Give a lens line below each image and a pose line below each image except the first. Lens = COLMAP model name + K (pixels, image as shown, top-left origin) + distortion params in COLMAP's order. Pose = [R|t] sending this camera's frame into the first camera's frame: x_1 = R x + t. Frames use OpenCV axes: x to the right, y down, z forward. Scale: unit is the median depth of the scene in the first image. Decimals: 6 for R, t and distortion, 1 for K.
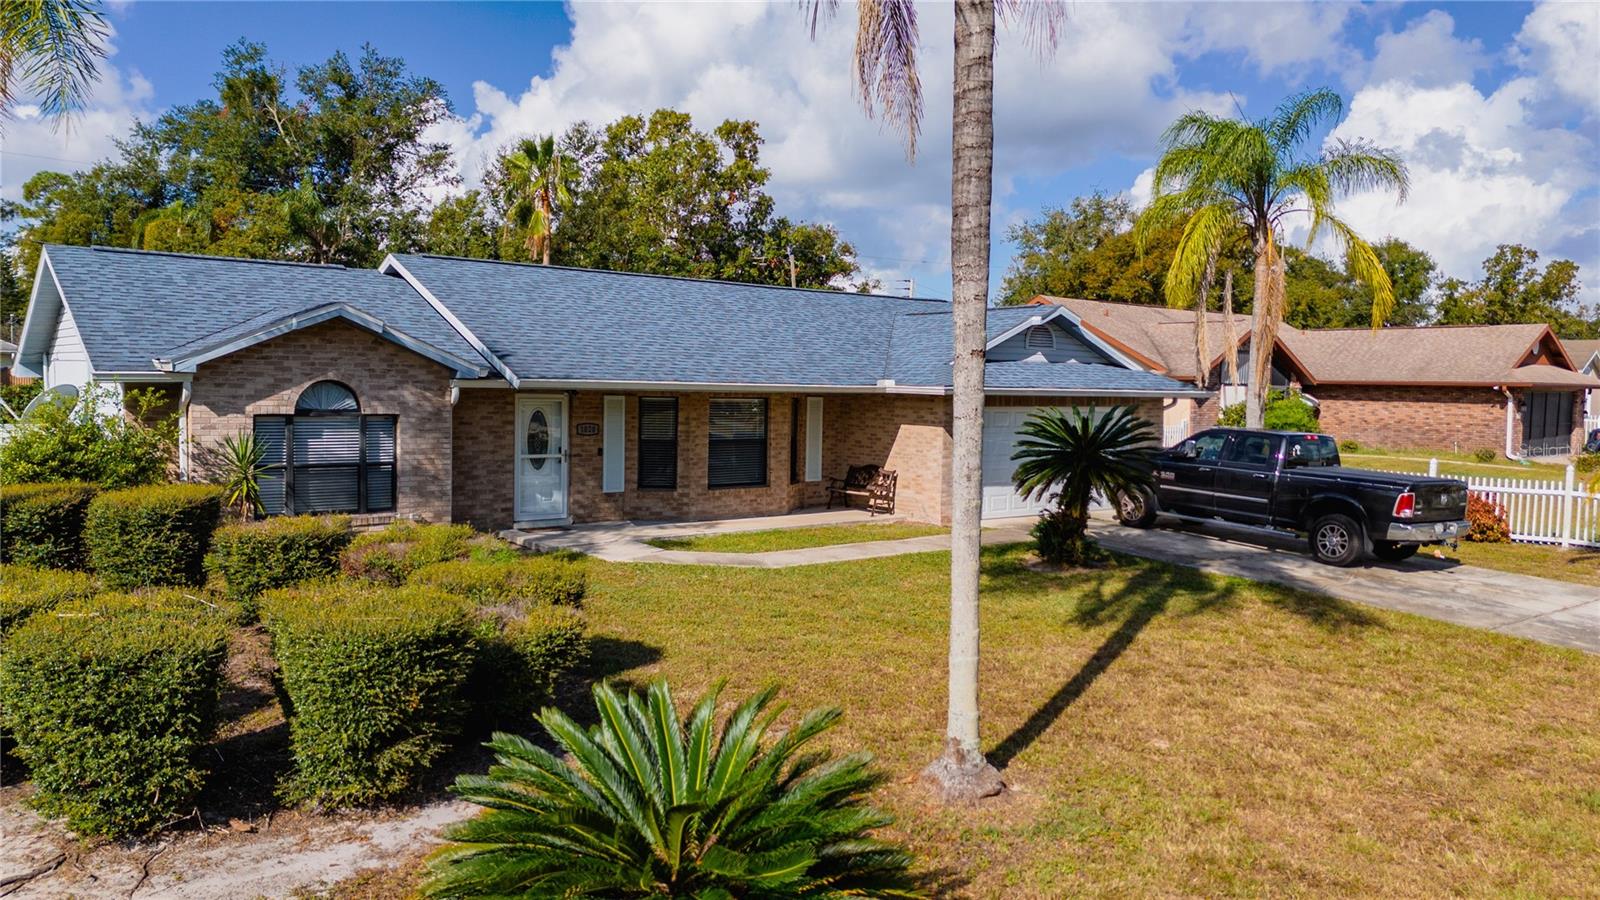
lens RADIAL K [[1200.5, 0, 800.0], [0, 1200.5, 450.0], [0, 0, 1]] dist [0.038734, -0.000887]
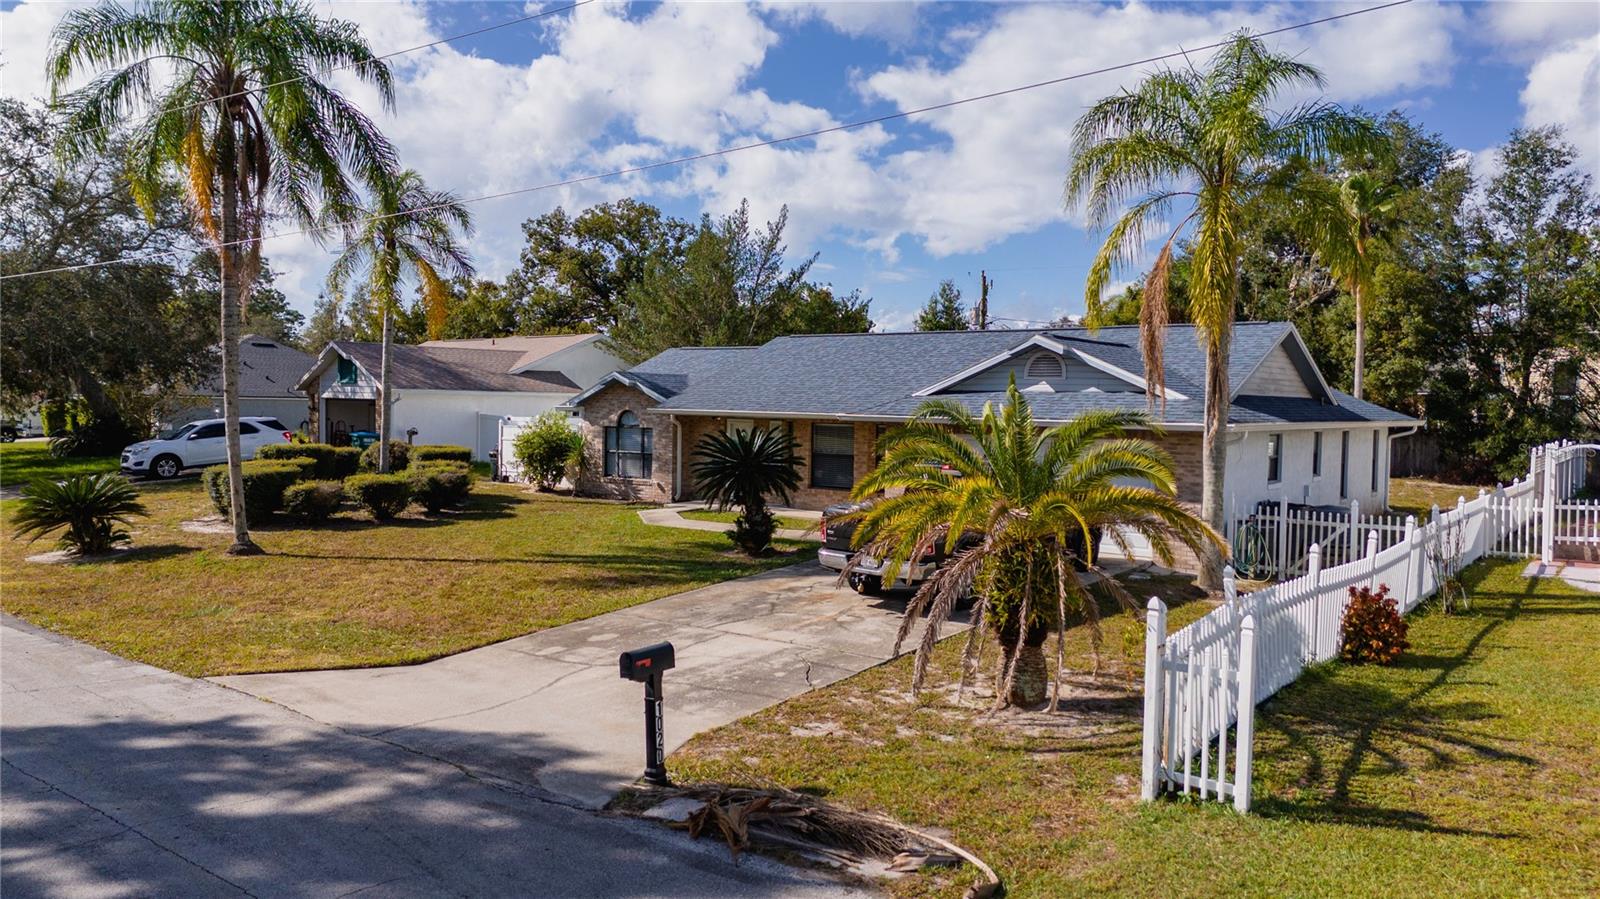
lens RADIAL K [[1124.9, 0, 800.0], [0, 1124.9, 449.5], [0, 0, 1]] dist [0.099314, -0.001687]
pose [[0.264024, 0.027531, -0.964123, 1.241549], [-0.069197, 0.997557, 0.009536, -0.024826], [0.962031, 0.064197, 0.265284, 0.661833]]
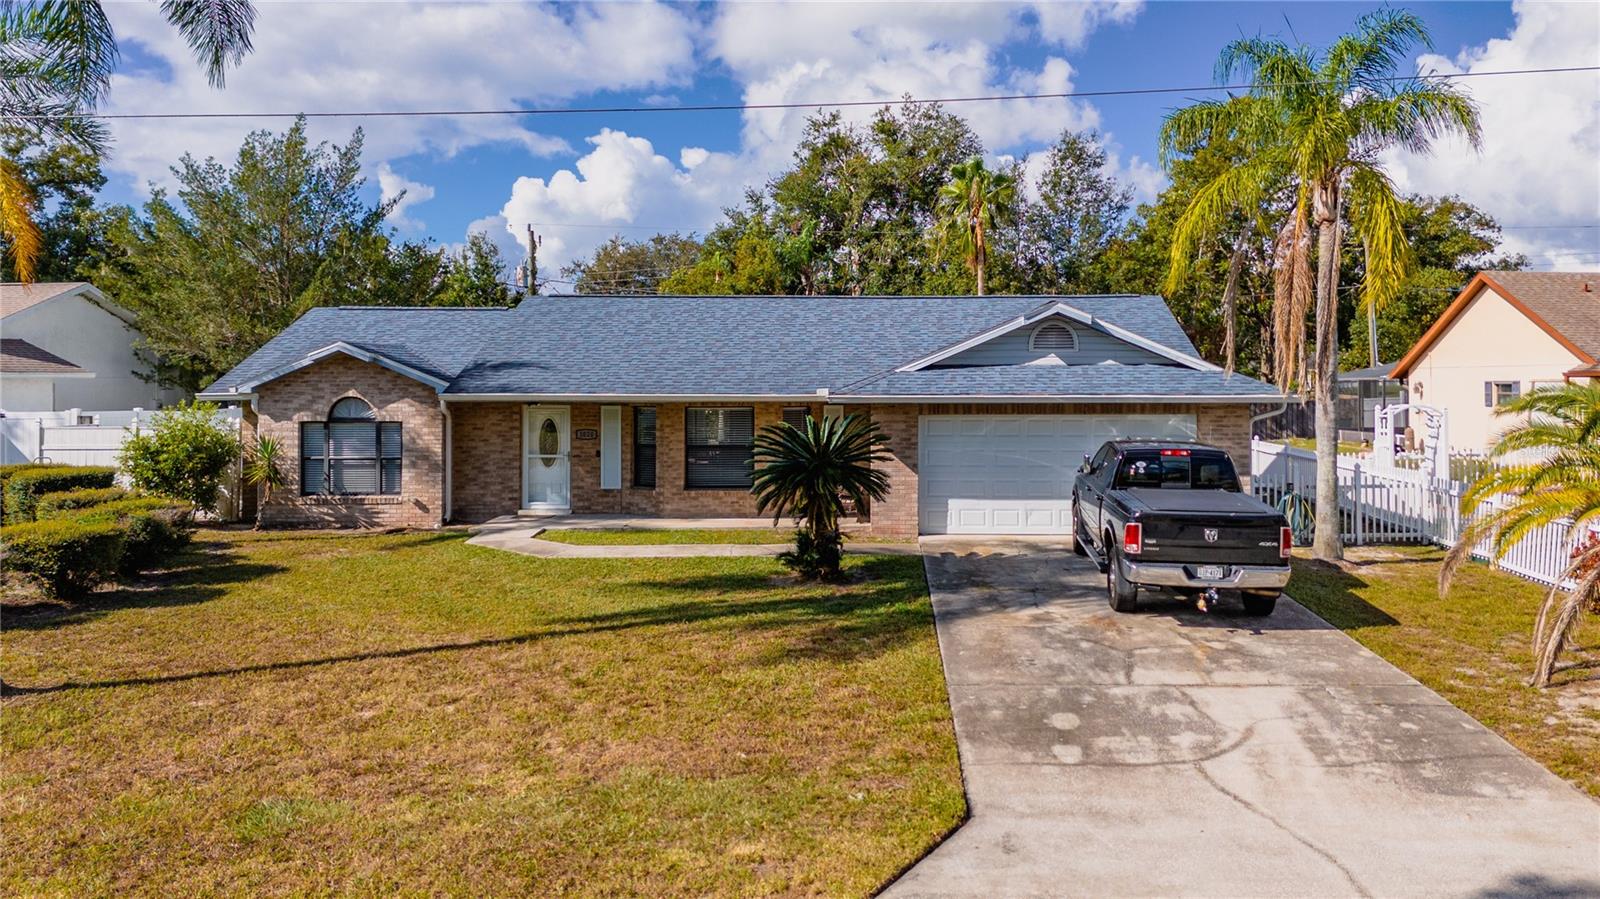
lens RADIAL K [[1190.5, 0, 802.7], [0, 1190.5, 385.3], [0, 0, 1]] dist [-0.002944, -0.003360]
pose [[0.790274, -0.015342, -0.612561, 0.710281], [-0.020492, 0.998466, -0.051444, -0.009595], [0.612411, 0.053207, 0.788747, 0.203952]]
